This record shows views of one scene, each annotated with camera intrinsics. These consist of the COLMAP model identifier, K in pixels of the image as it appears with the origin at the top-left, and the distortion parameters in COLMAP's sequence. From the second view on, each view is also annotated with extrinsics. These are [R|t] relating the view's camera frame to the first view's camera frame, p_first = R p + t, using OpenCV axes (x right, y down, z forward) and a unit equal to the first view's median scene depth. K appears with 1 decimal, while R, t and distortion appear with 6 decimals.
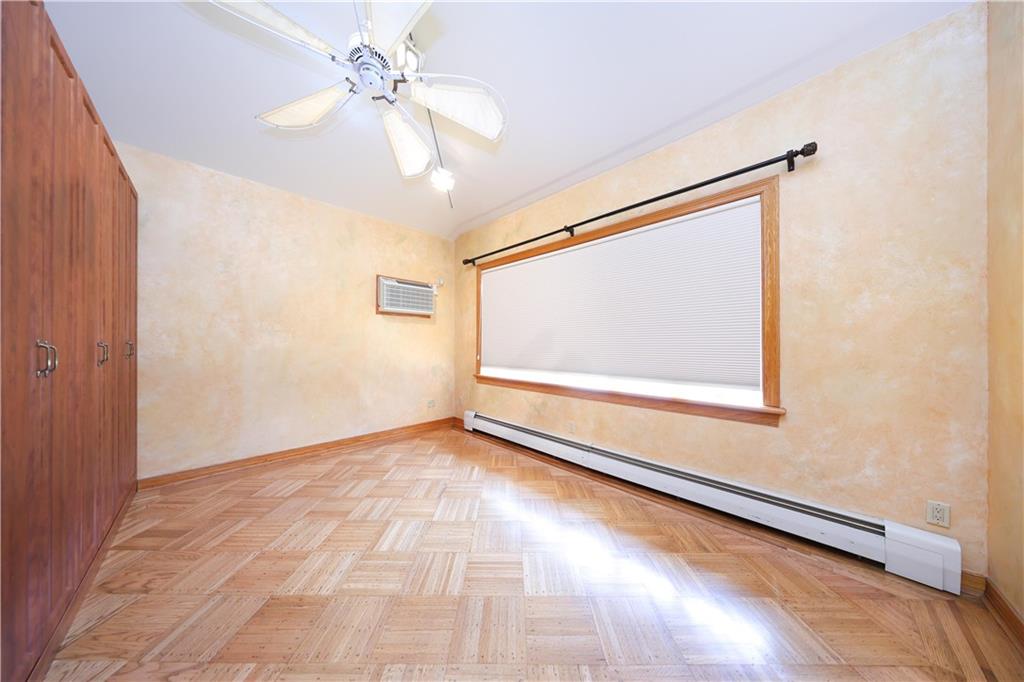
lens RADIAL K [[297.4, 0, 511.2], [0, 297.4, 342.6], [0, 0, 1]] dist [-0.000365, -0.000001]
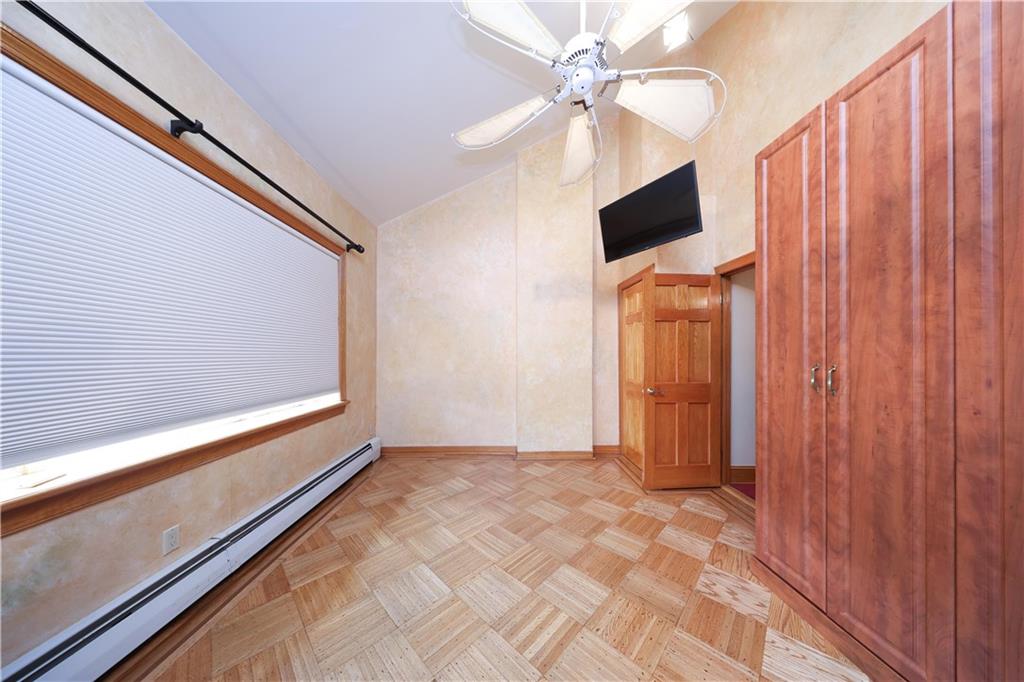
lens RADIAL K [[297.4, 0, 506.4], [0, 297.4, 355.8], [0, 0, 1]] dist [-0.000365, -0.000001]
pose [[-0.709686, -0.004964, 0.704500, -0.589472], [-0.009490, 0.999952, -0.002514, -0.013490], [-0.704454, -0.008469, -0.709699, 1.125011]]
